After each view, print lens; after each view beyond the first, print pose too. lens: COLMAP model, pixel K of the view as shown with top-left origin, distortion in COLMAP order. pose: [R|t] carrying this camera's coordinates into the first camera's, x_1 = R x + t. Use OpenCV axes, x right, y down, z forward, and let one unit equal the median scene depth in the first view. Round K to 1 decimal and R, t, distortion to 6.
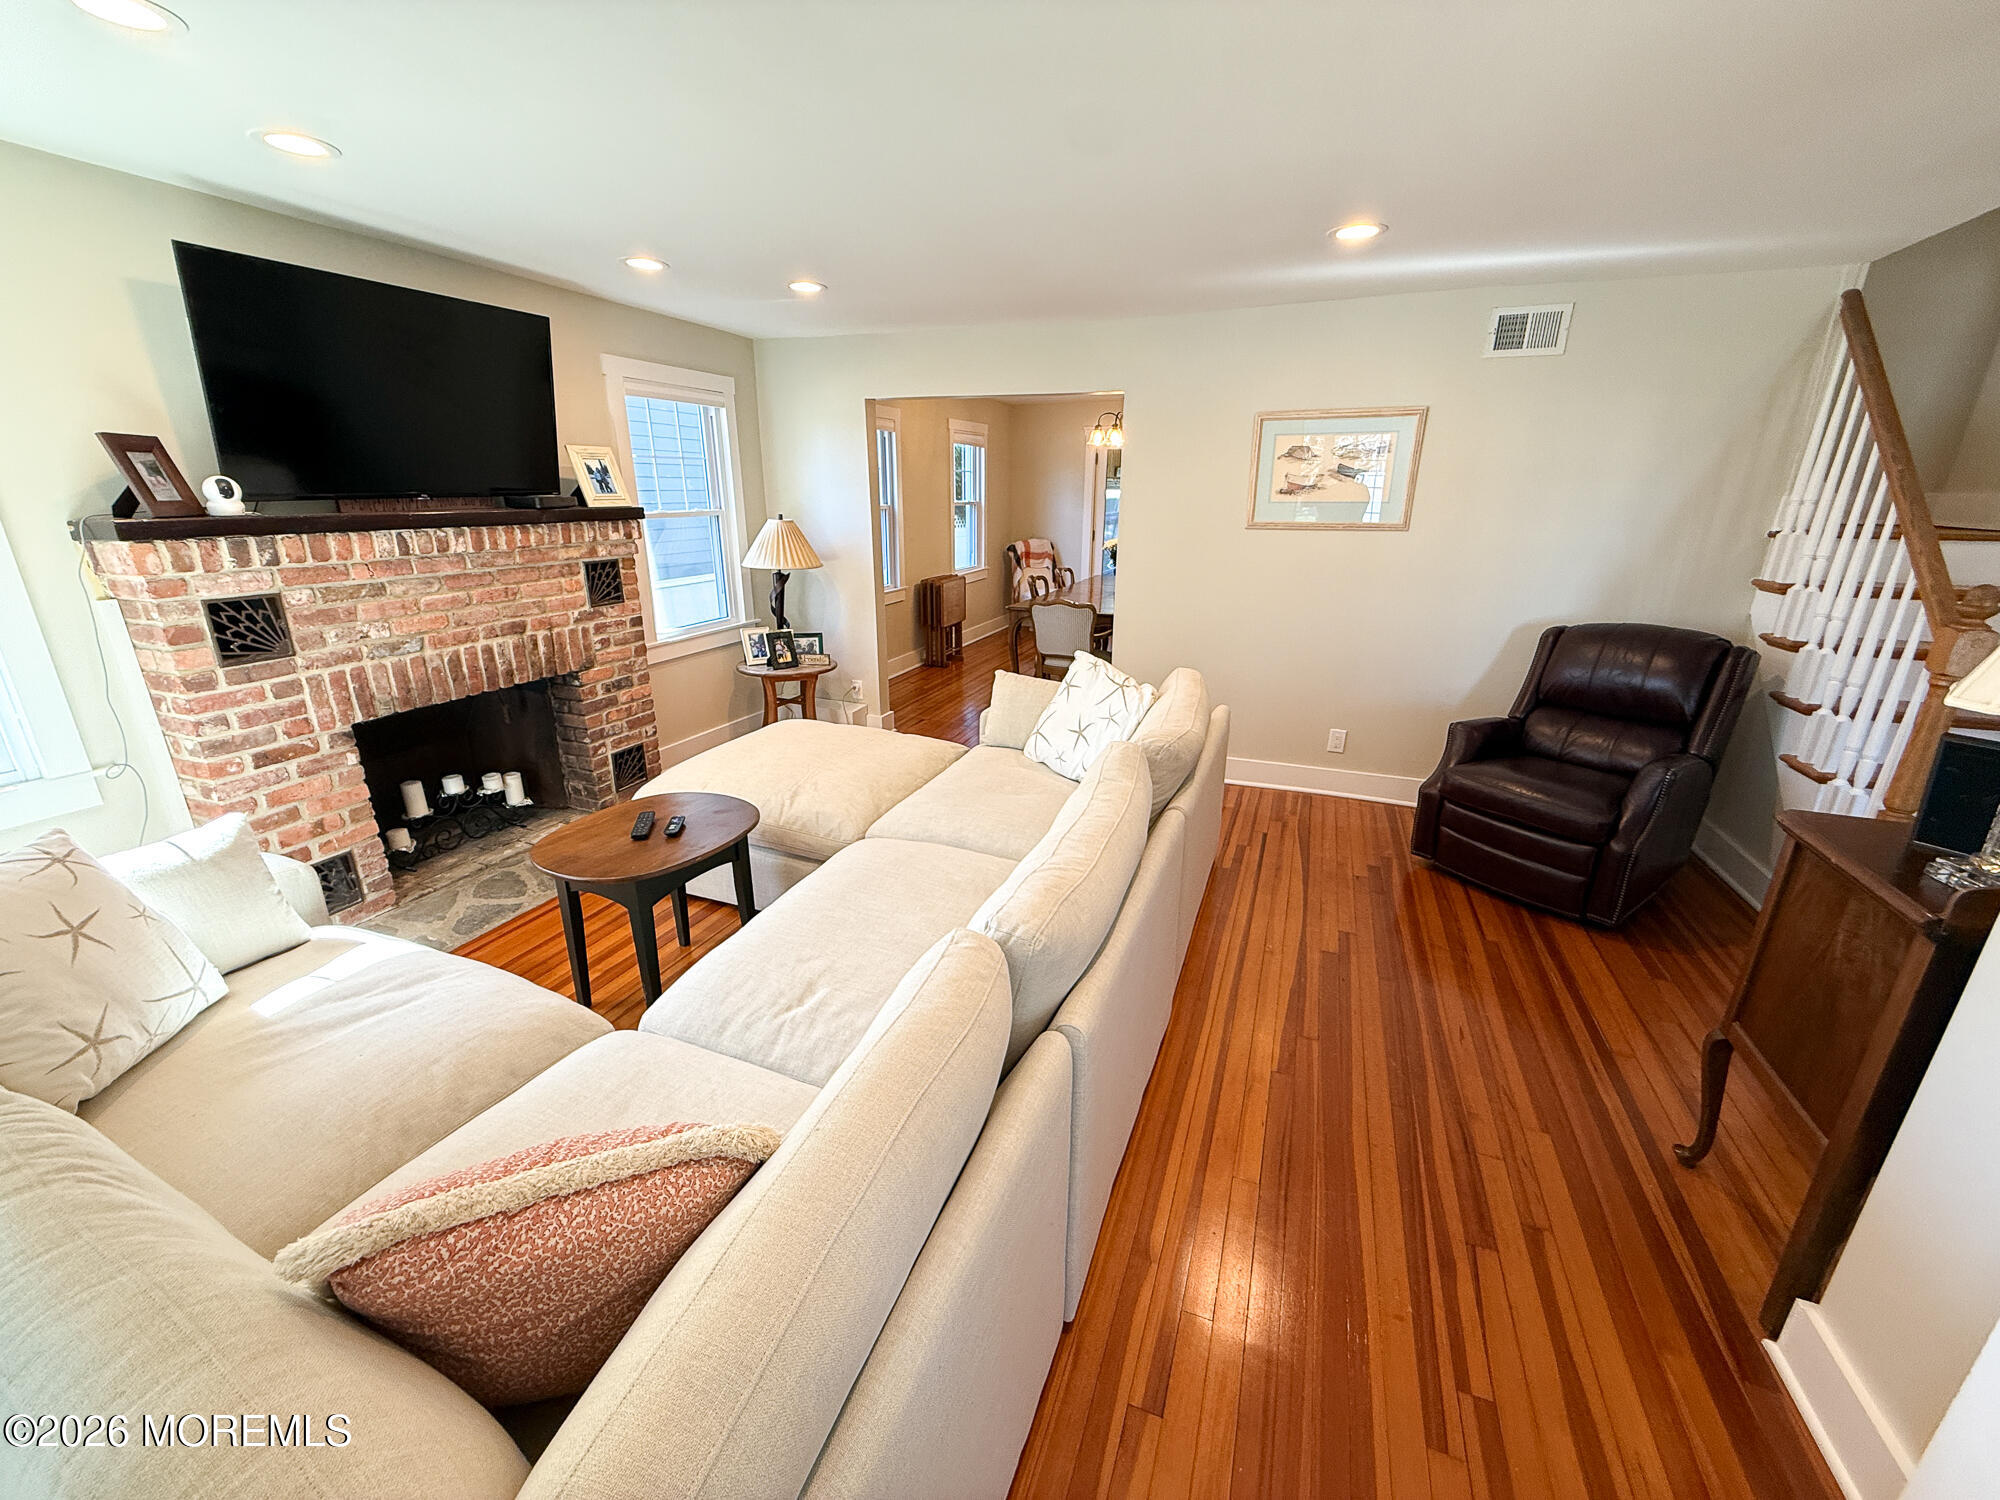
lens RADIAL K [[798.9, 0, 995.5], [0, 798.9, 746.8], [0, 0, 1]] dist [0.002694, 0.000153]
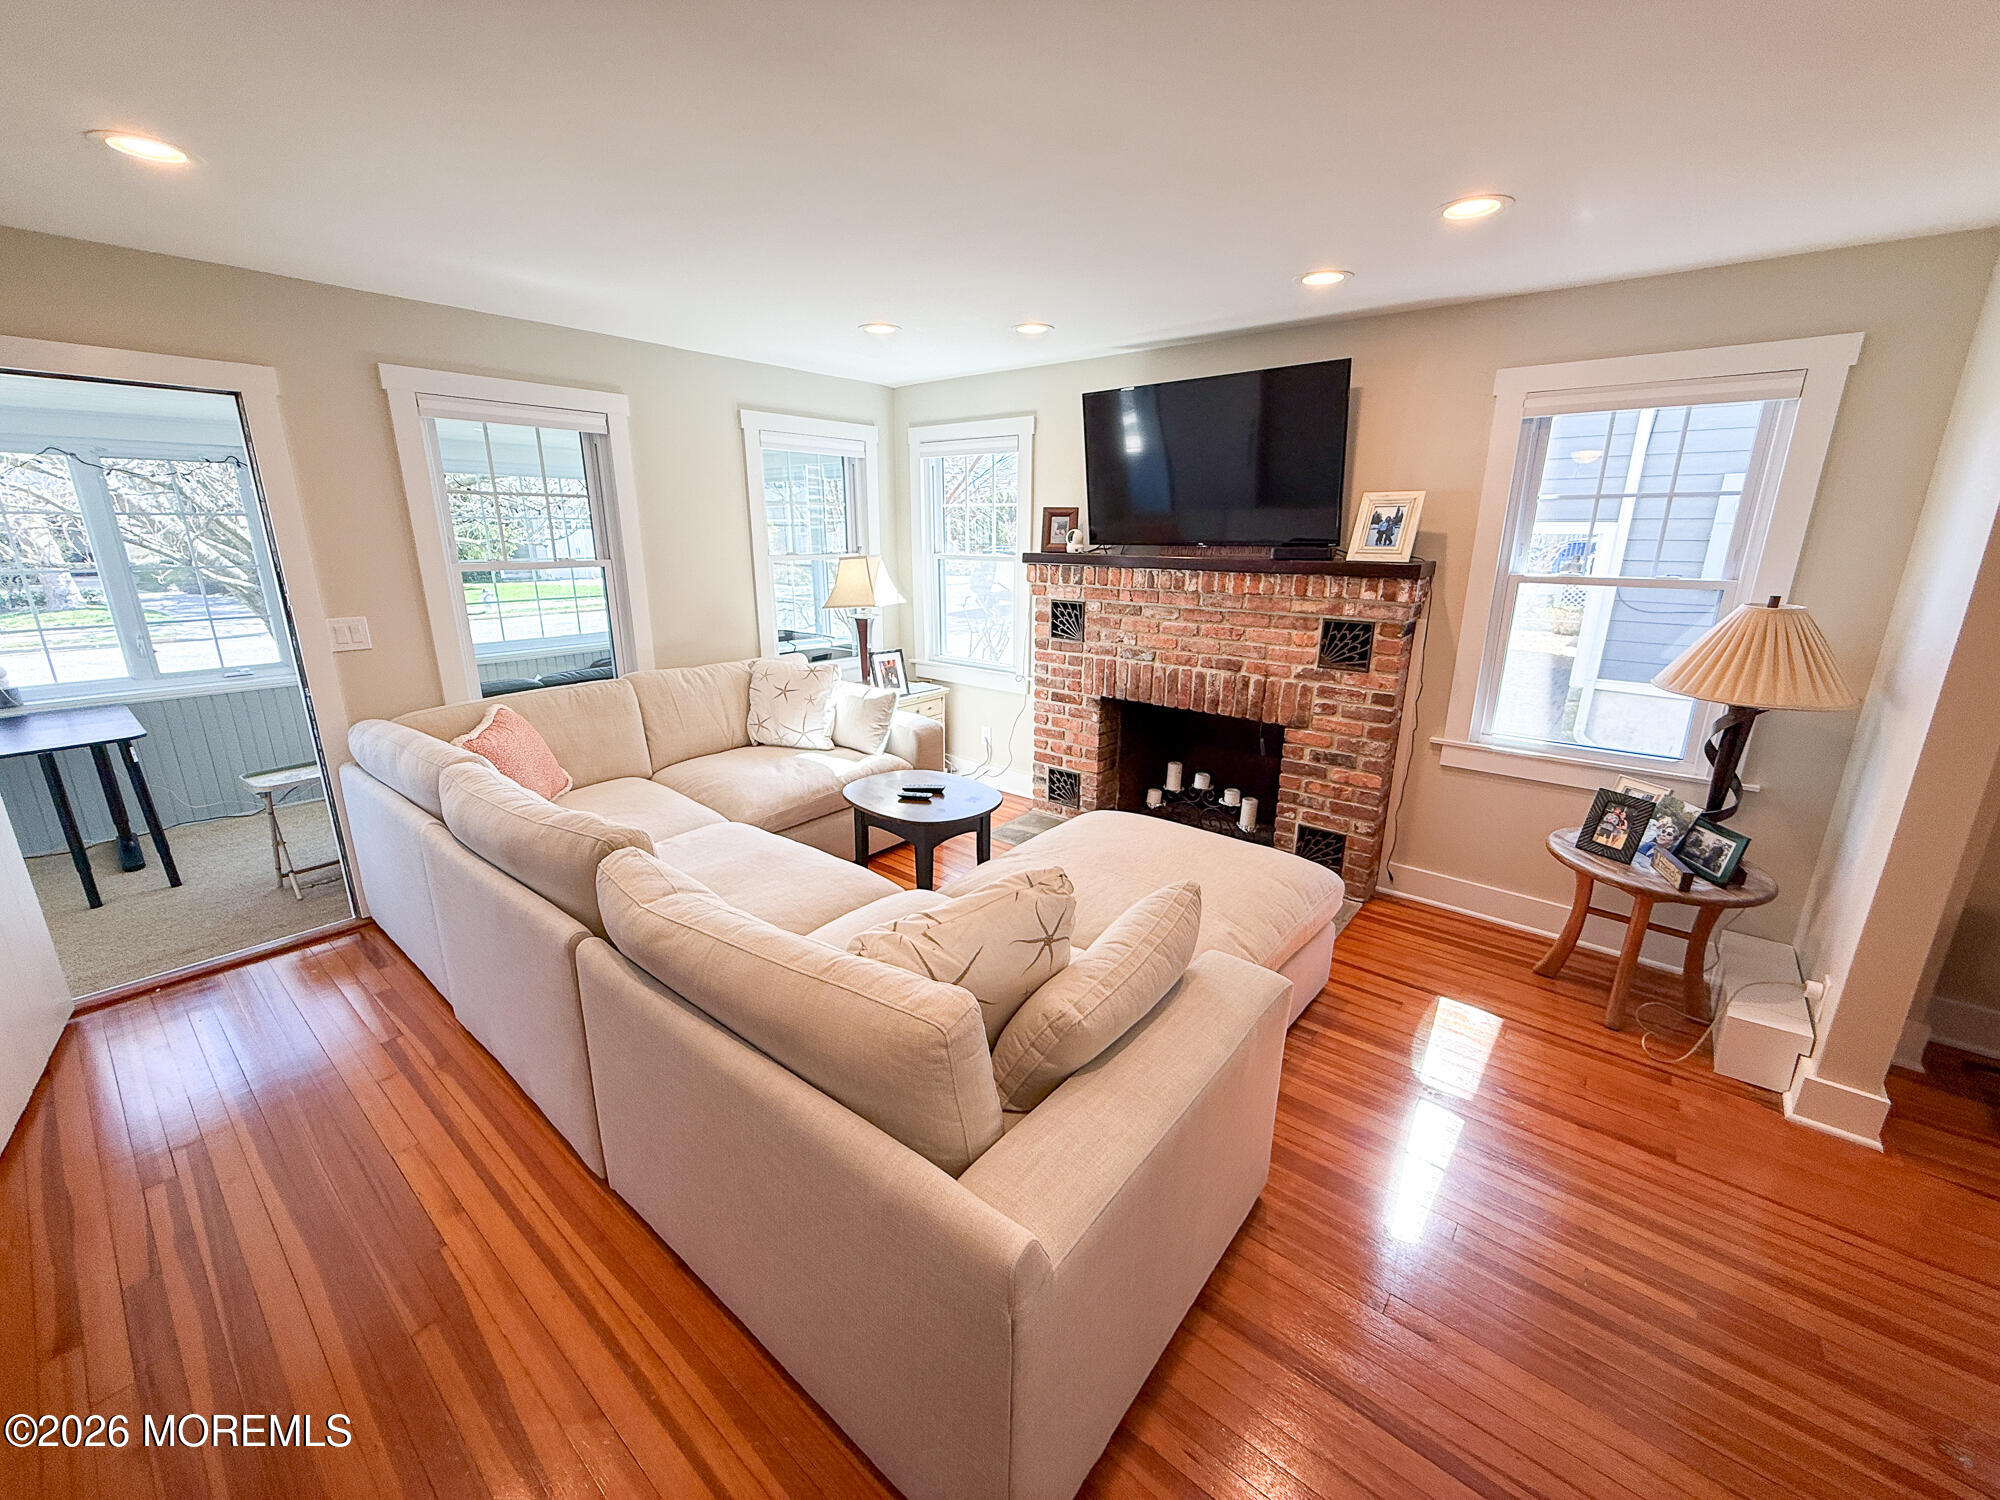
lens RADIAL K [[798.9, 0, 995.5], [0, 798.9, 746.8], [0, 0, 1]] dist [0.002694, 0.000153]
pose [[-0.305693, 0.249806, -0.918776, 0.524883], [-0.297977, 0.891395, 0.341504, -0.328100], [0.904301, 0.378170, -0.198057, 0.977517]]
